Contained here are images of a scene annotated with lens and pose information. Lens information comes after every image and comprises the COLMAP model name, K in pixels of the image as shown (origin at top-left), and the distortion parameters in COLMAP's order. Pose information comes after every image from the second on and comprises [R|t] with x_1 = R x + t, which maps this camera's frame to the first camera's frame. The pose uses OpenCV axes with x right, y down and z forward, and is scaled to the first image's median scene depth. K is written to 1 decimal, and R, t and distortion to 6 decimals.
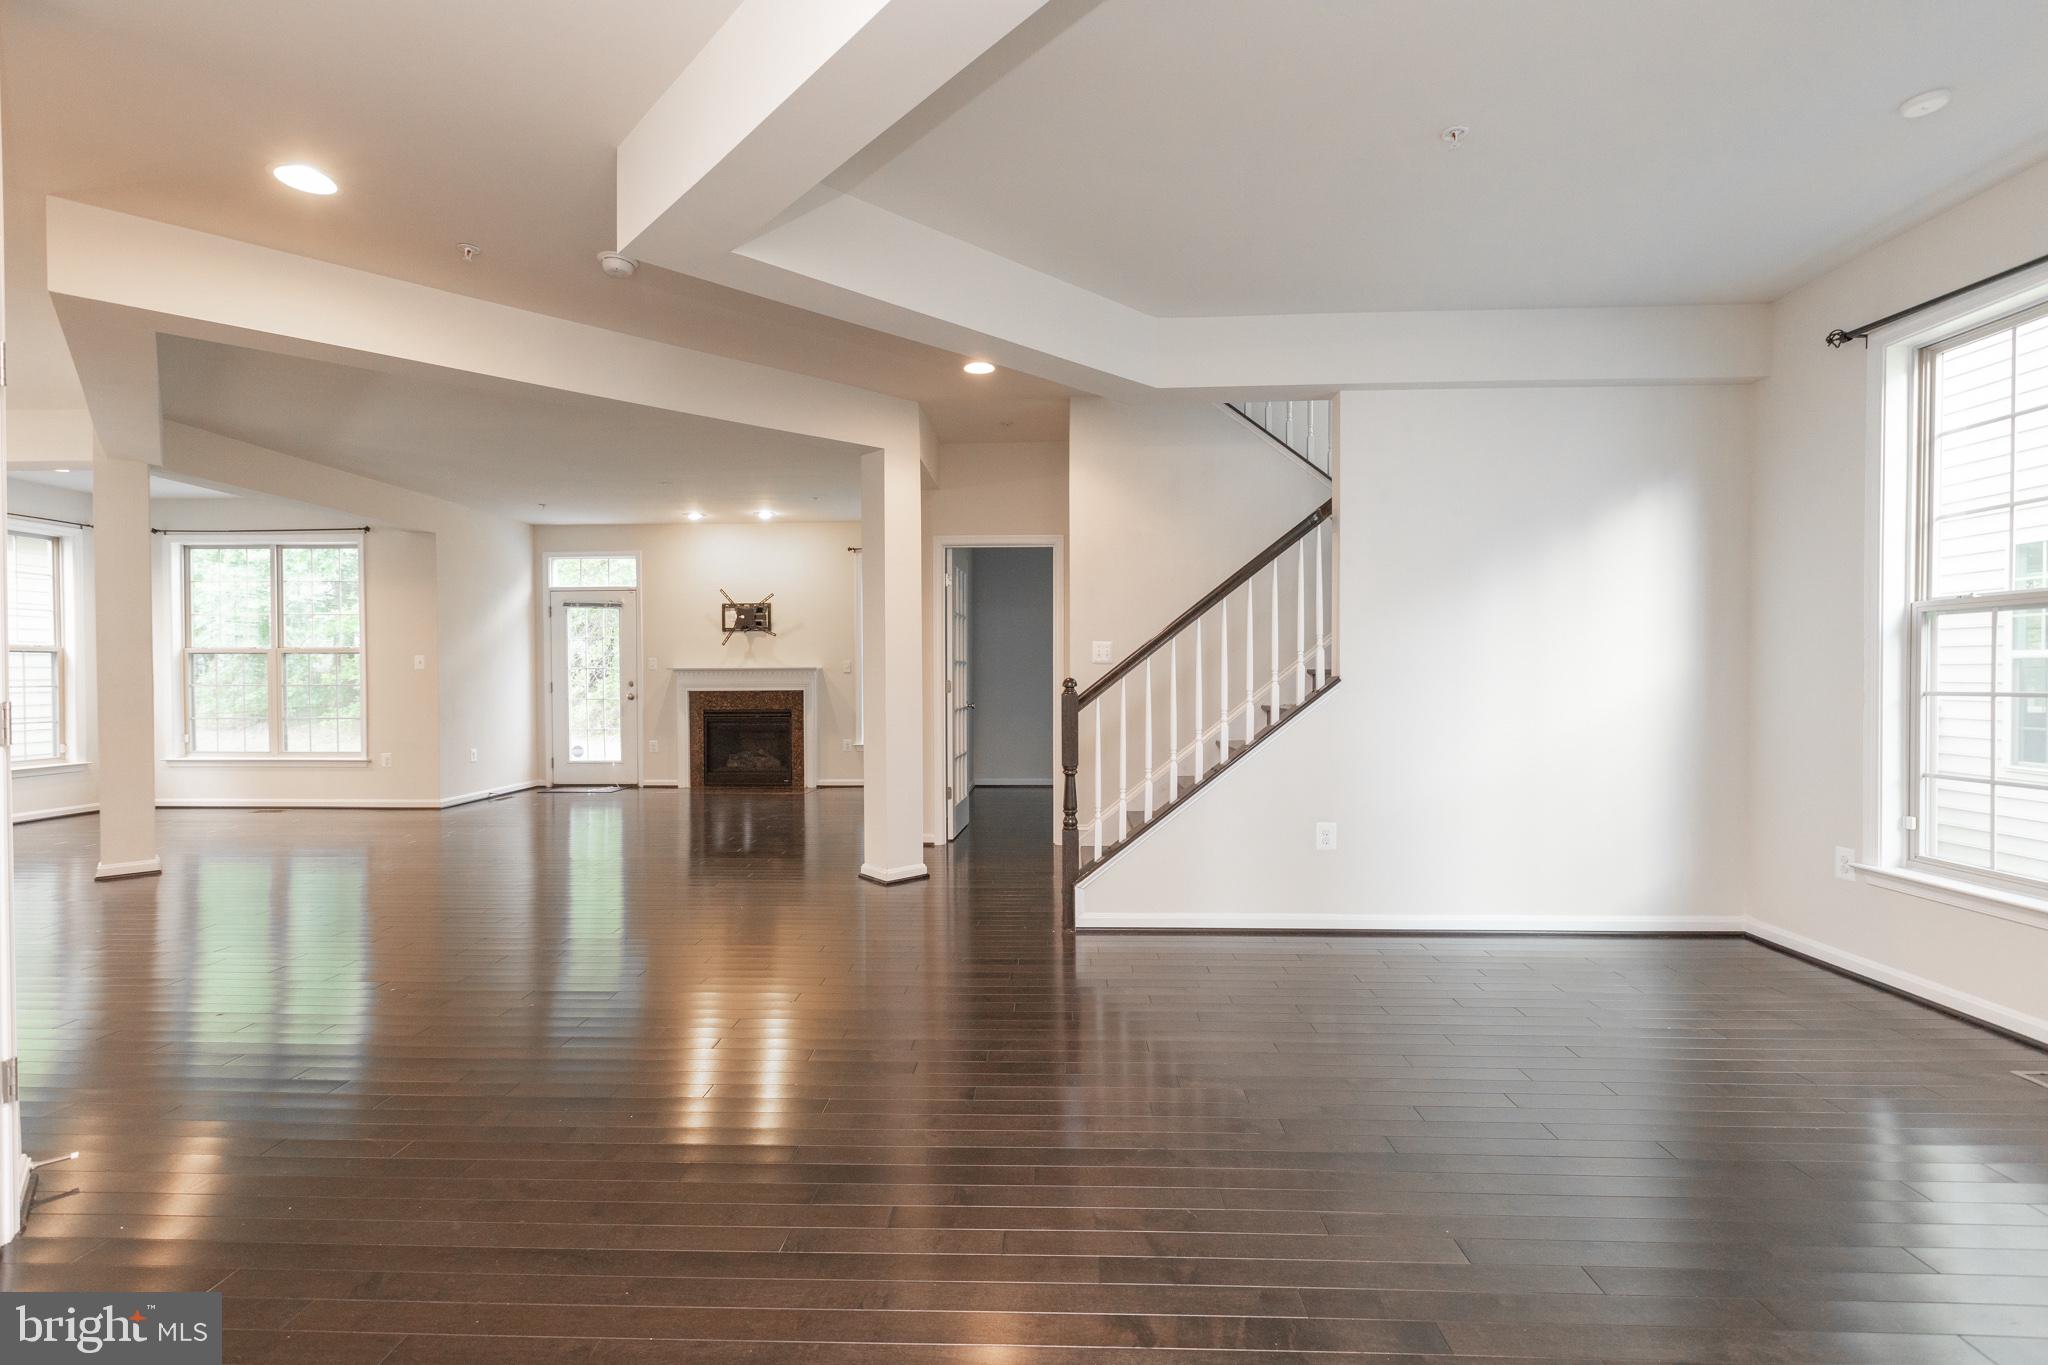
lens RADIAL K [[901.8, 0, 1027.3], [0, 901.8, 685.6], [0, 0, 1]] dist [-0.000918, -0.000143]
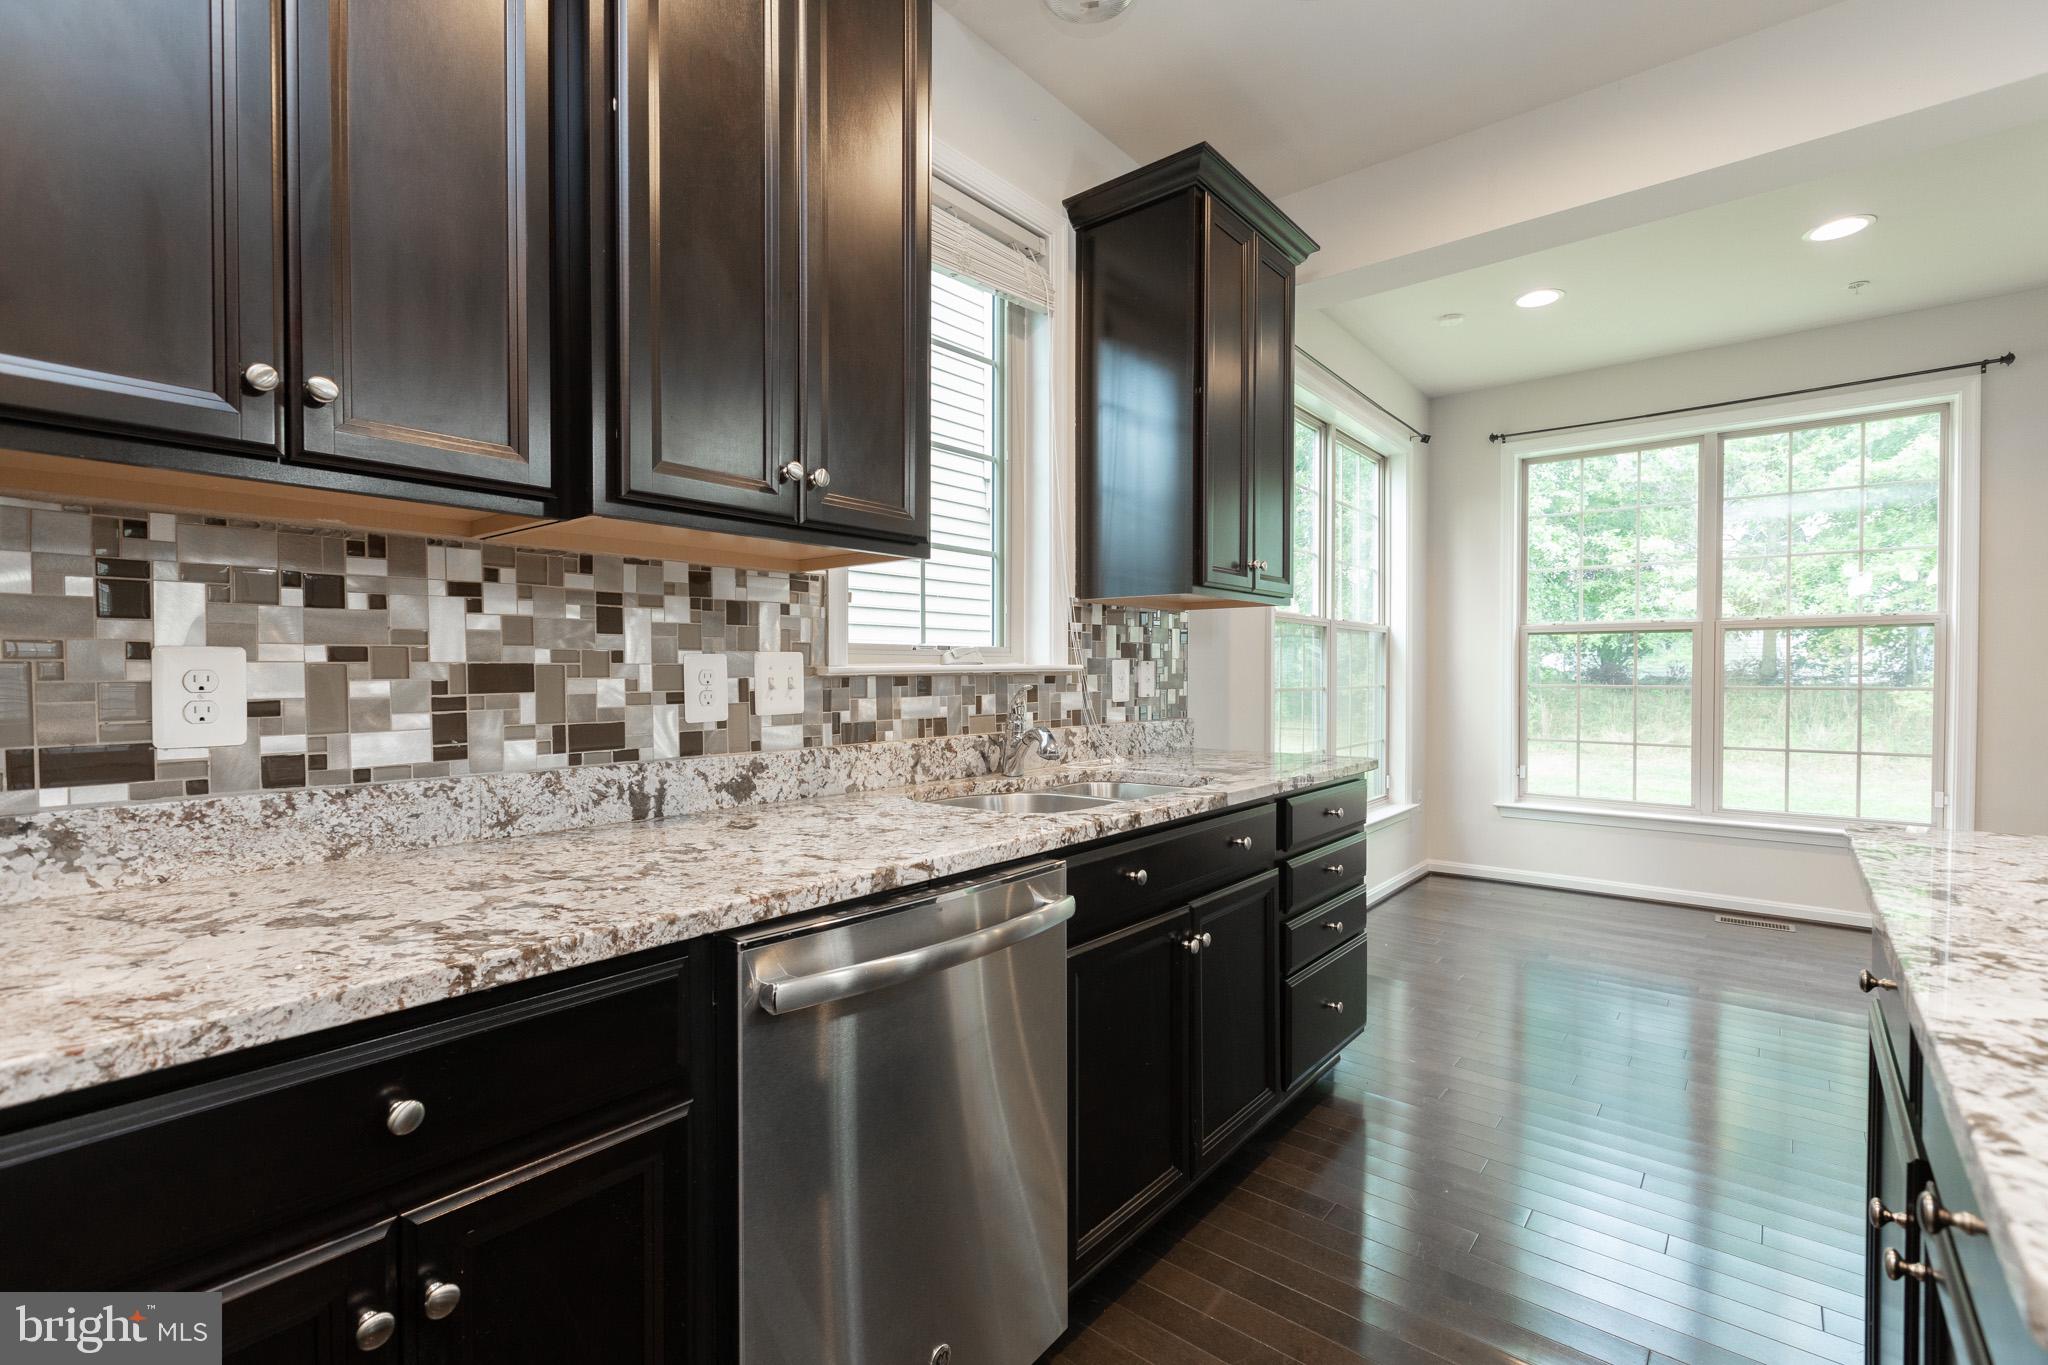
lens RADIAL K [[908.8, 0, 1025.2], [0, 908.8, 684.6], [0, 0, 1]] dist [-0.000168, 0.000761]
pose [[0.793867, 0.009242, -0.608021, -0.724348], [-0.008335, 0.999956, 0.004318, -0.001146], [0.608034, 0.001640, 0.793909, 0.263407]]
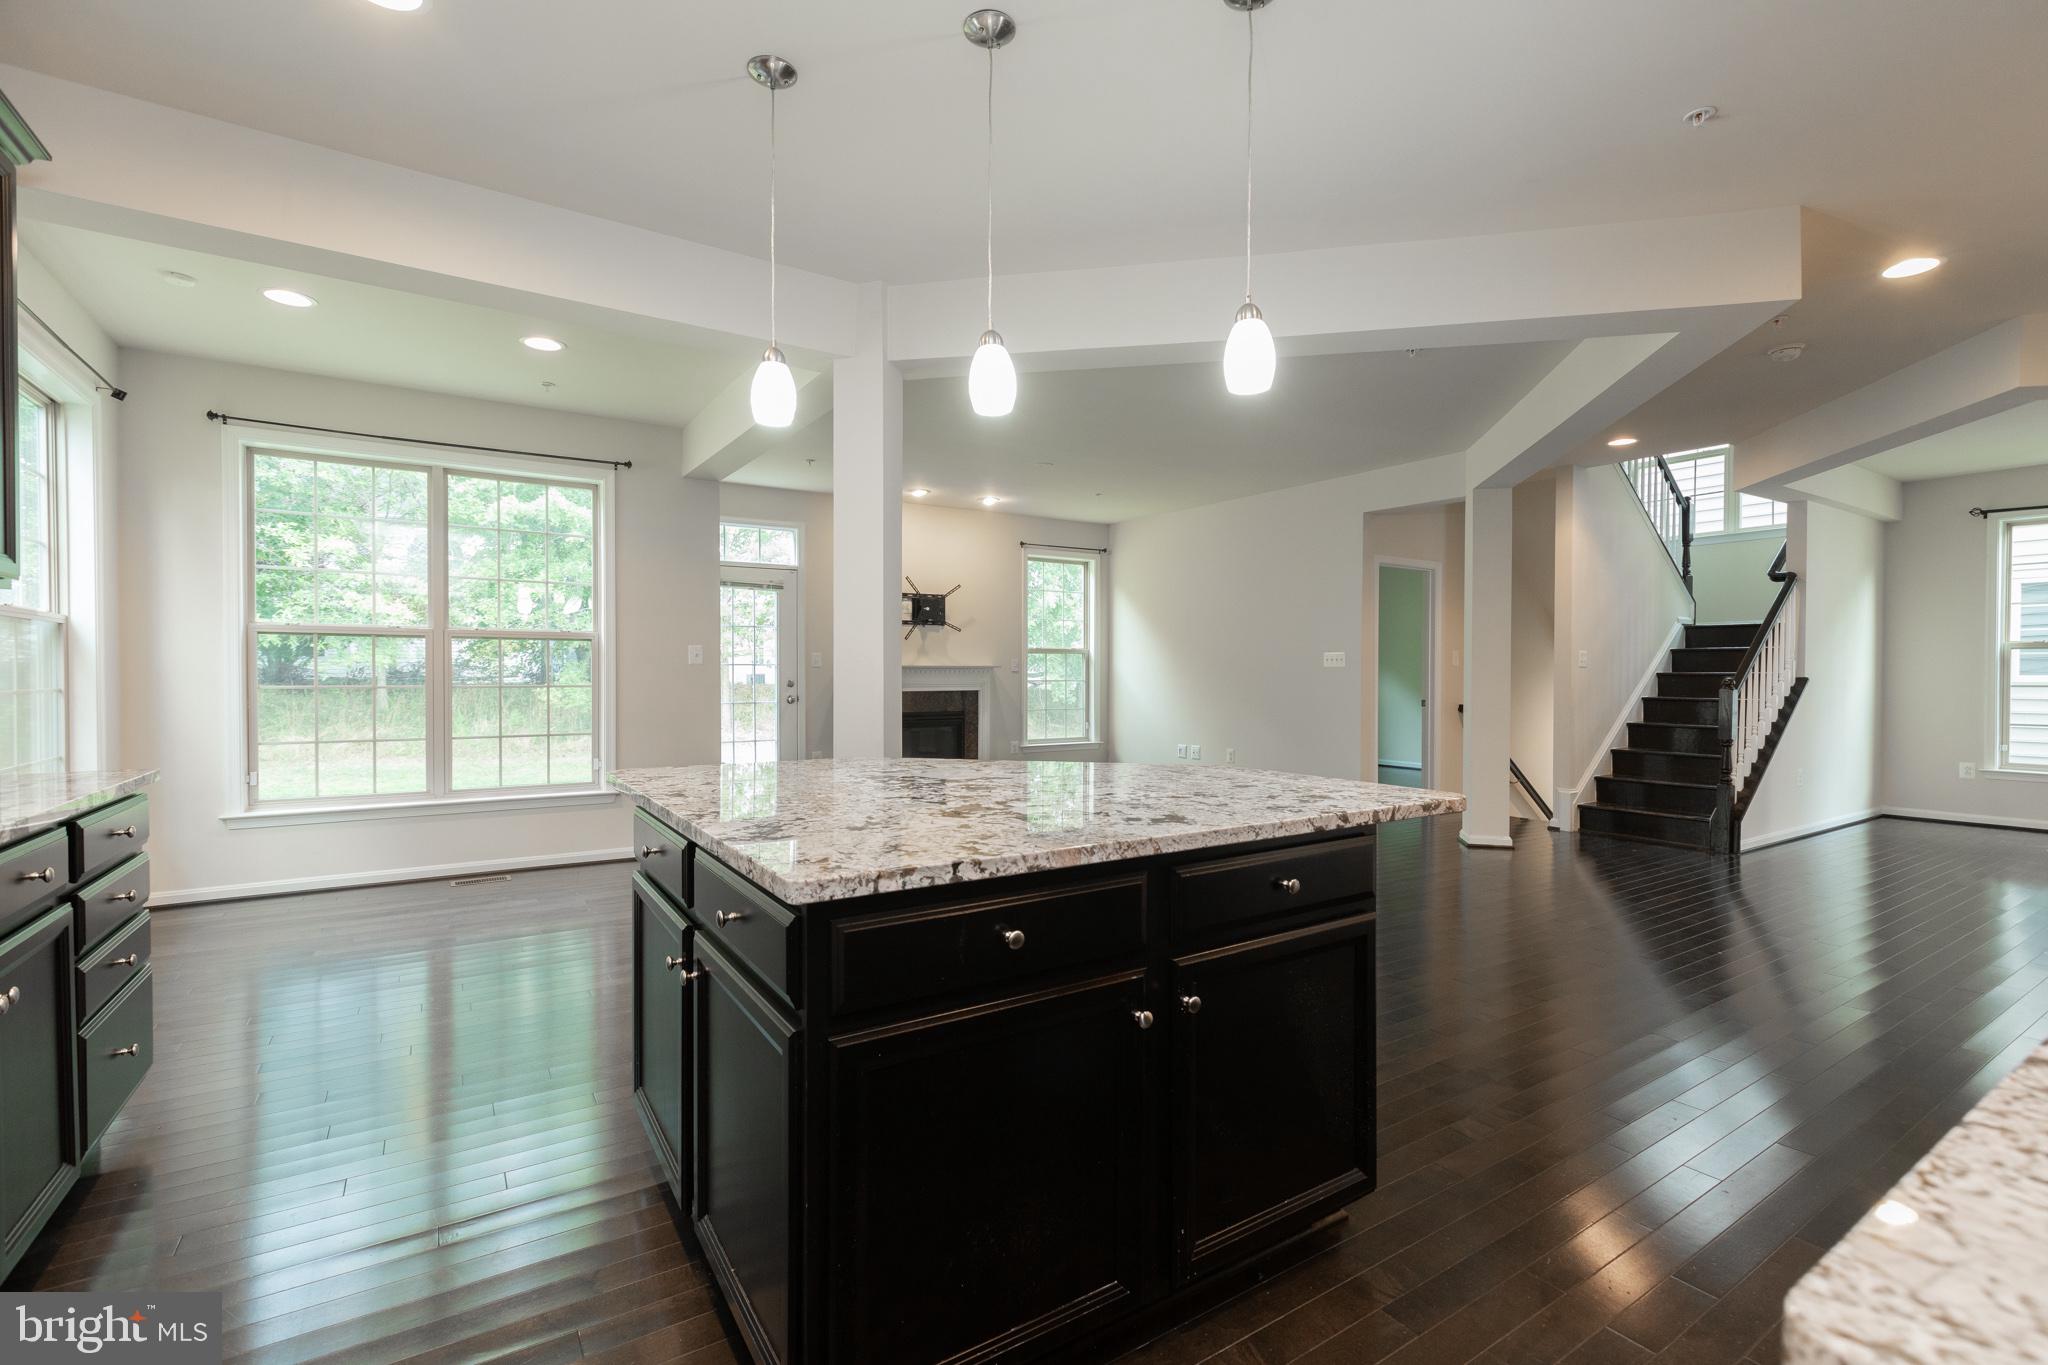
lens RADIAL K [[908.8, 0, 1025.2], [0, 908.8, 684.6], [0, 0, 1]] dist [-0.000168, 0.000761]
pose [[0.816283, -0.003450, 0.577641, -0.758601], [0.004075, 0.999992, 0.000214, -0.000585], [-0.577637, 0.002179, 0.816291, 0.205120]]
